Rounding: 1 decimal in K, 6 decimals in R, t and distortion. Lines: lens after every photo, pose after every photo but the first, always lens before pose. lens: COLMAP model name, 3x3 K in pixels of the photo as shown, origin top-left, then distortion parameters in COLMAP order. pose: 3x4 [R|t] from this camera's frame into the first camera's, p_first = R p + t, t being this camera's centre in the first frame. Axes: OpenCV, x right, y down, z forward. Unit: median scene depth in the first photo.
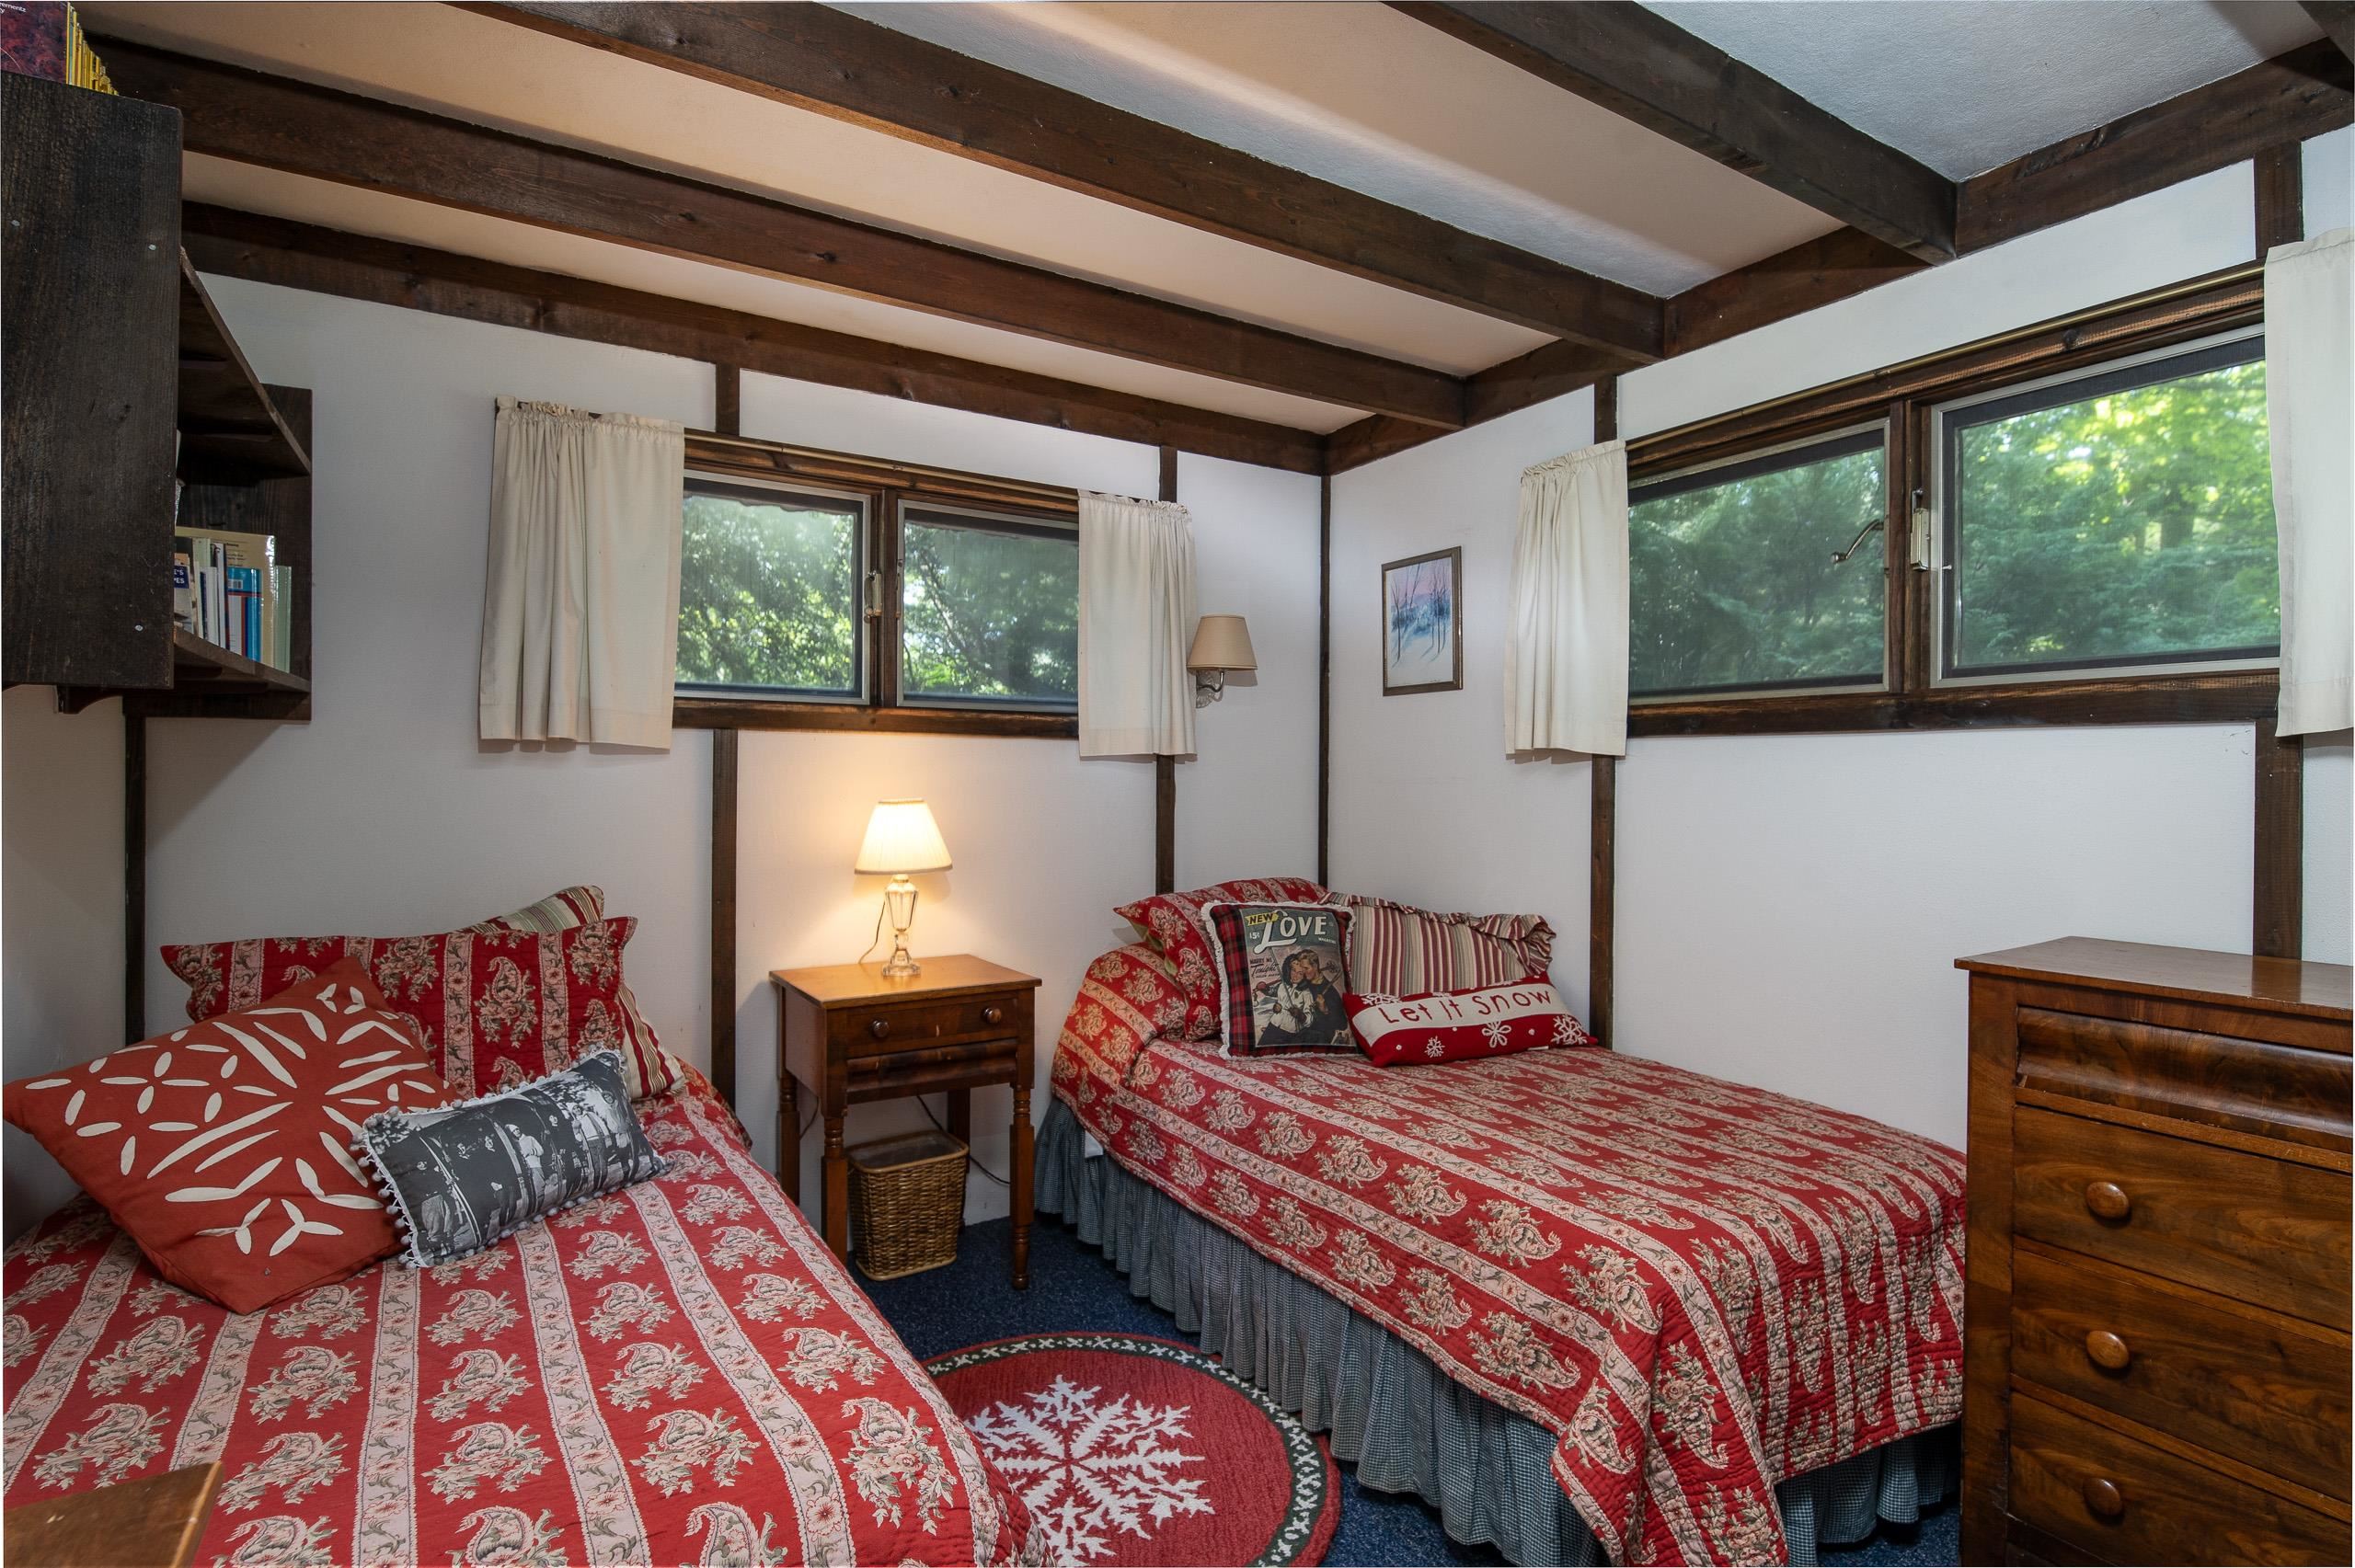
lens RADIAL K [[1146.9, 0, 1178.5], [0, 1146.9, 777.6], [0, 0, 1]] dist [-0.005768, -0.000538]
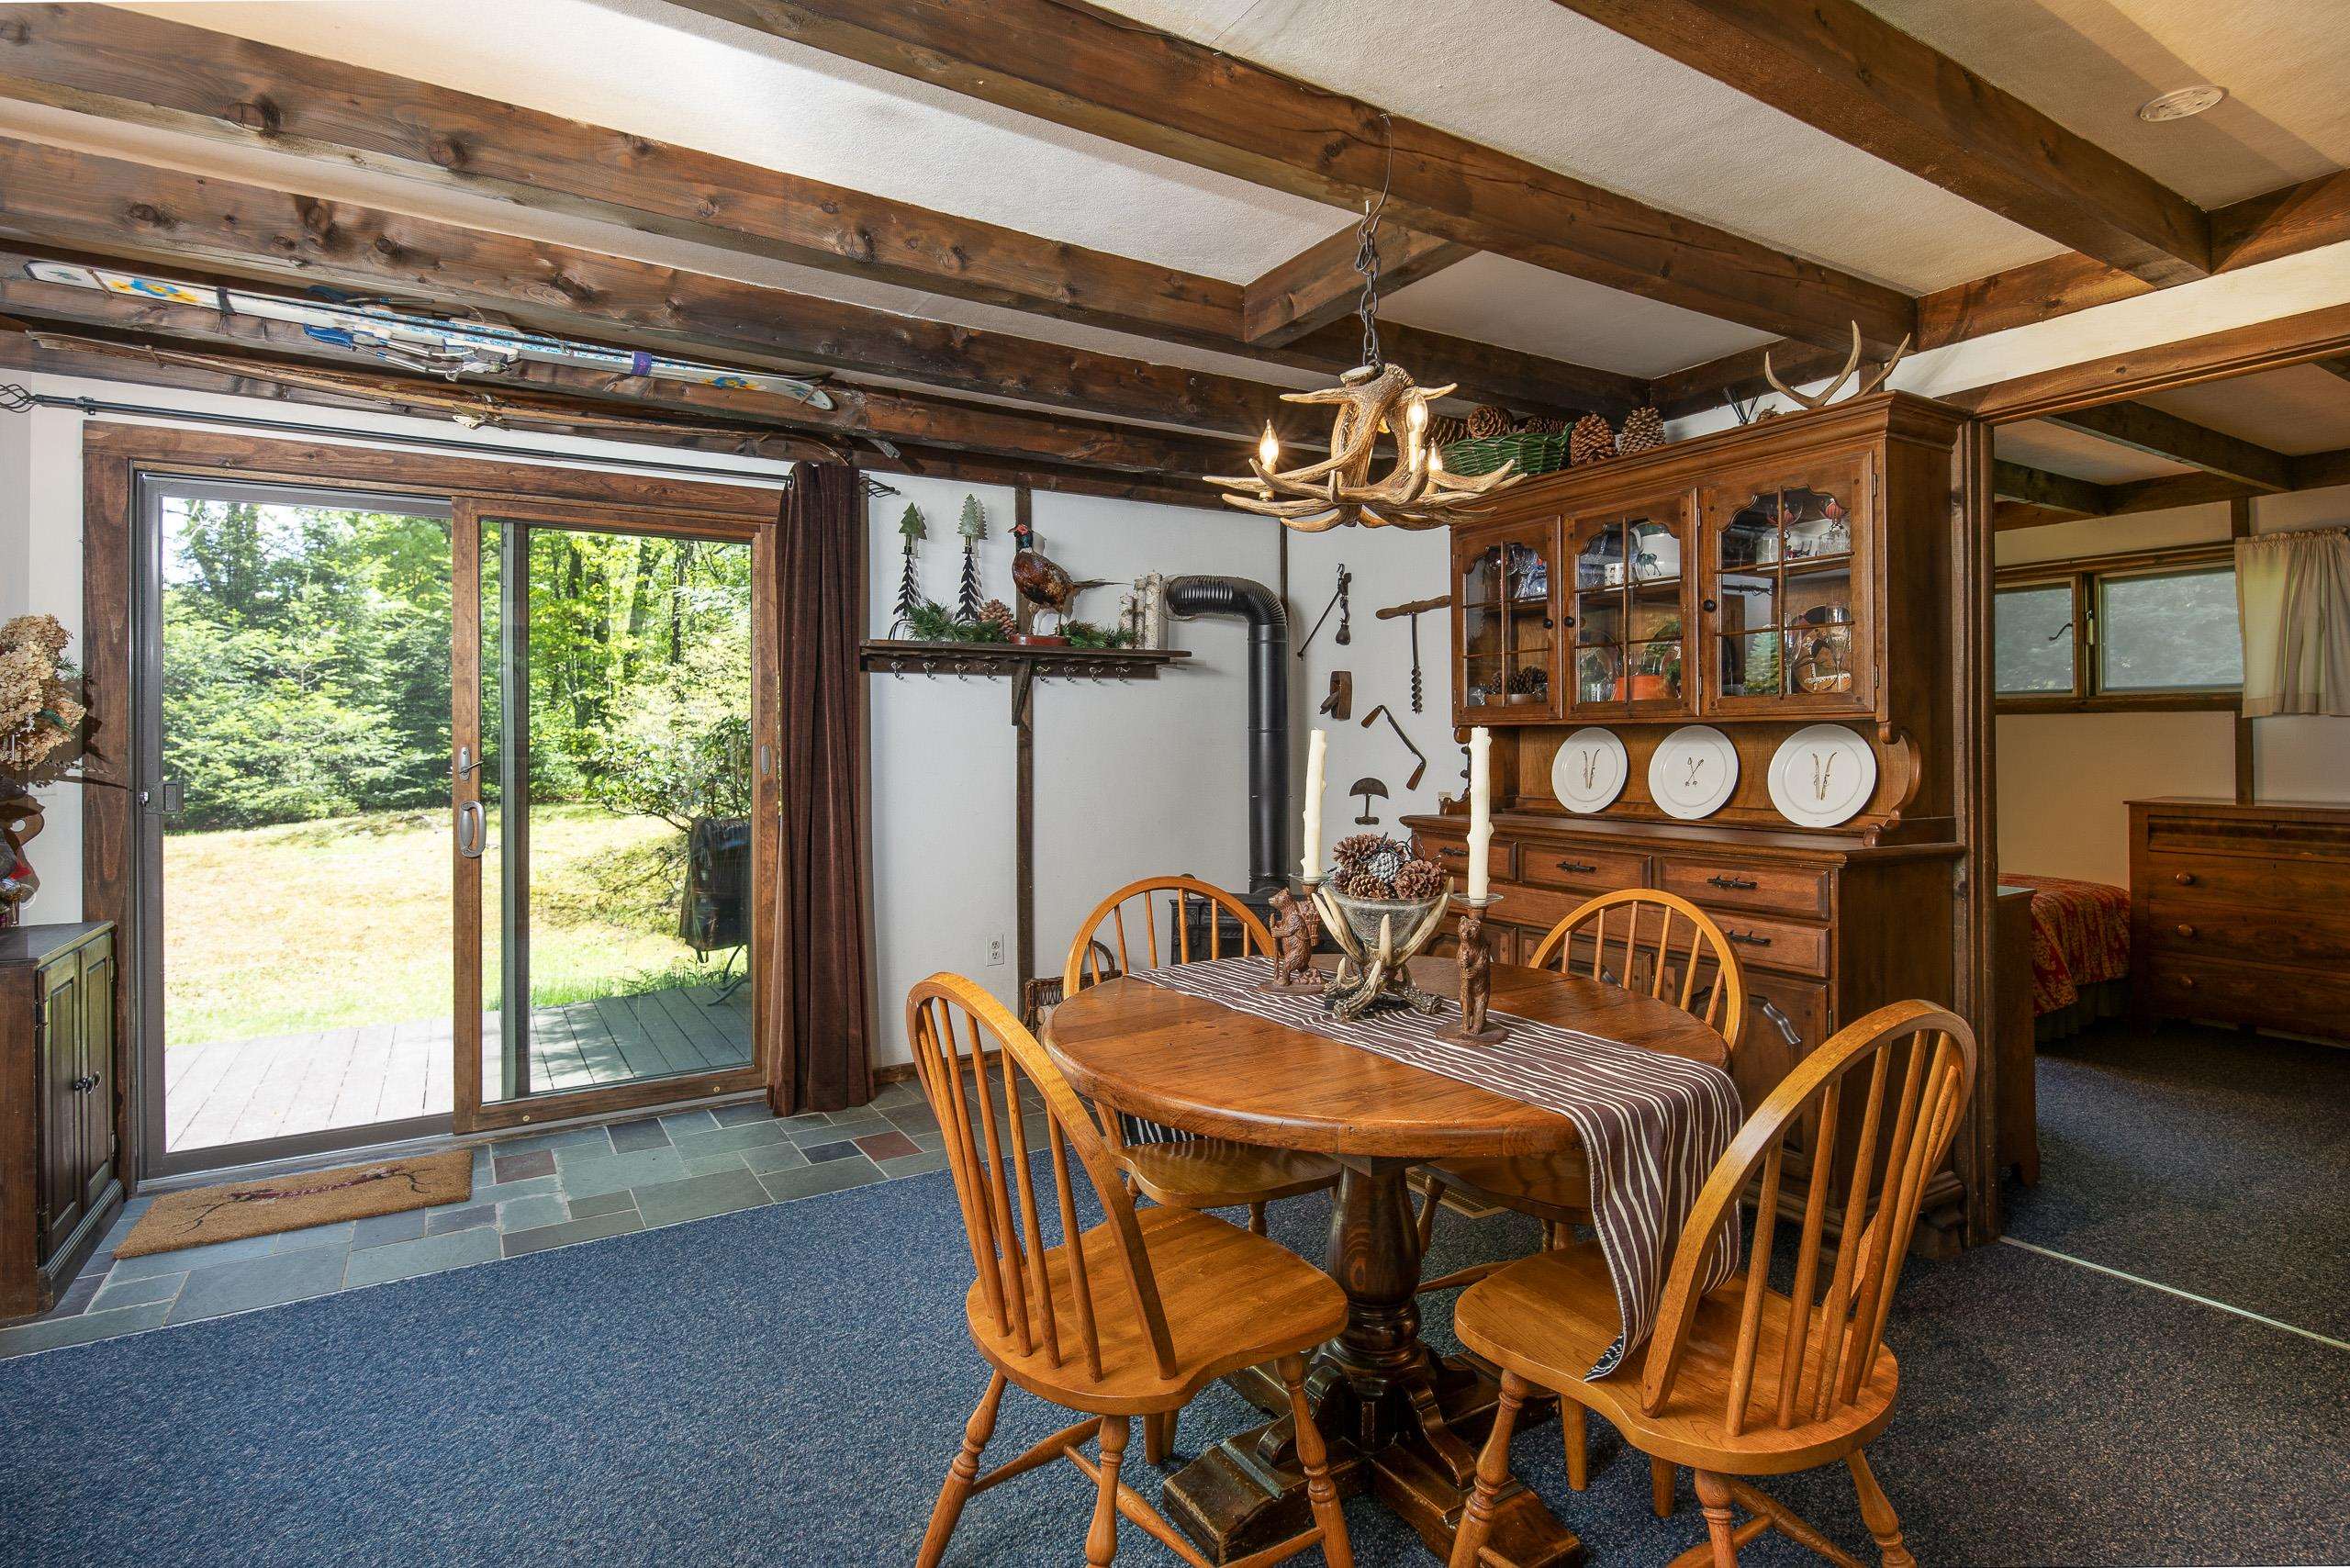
lens RADIAL K [[1160.9, 0, 1172.7], [0, 1160.9, 745.2], [0, 0, 1]] dist [-0.011860, -0.000356]
pose [[0.999843, -0.011795, -0.013193, -1.510344], [0.011730, 0.999919, -0.005033, 0.015562], [0.013251, 0.004877, 0.999900, -1.726444]]
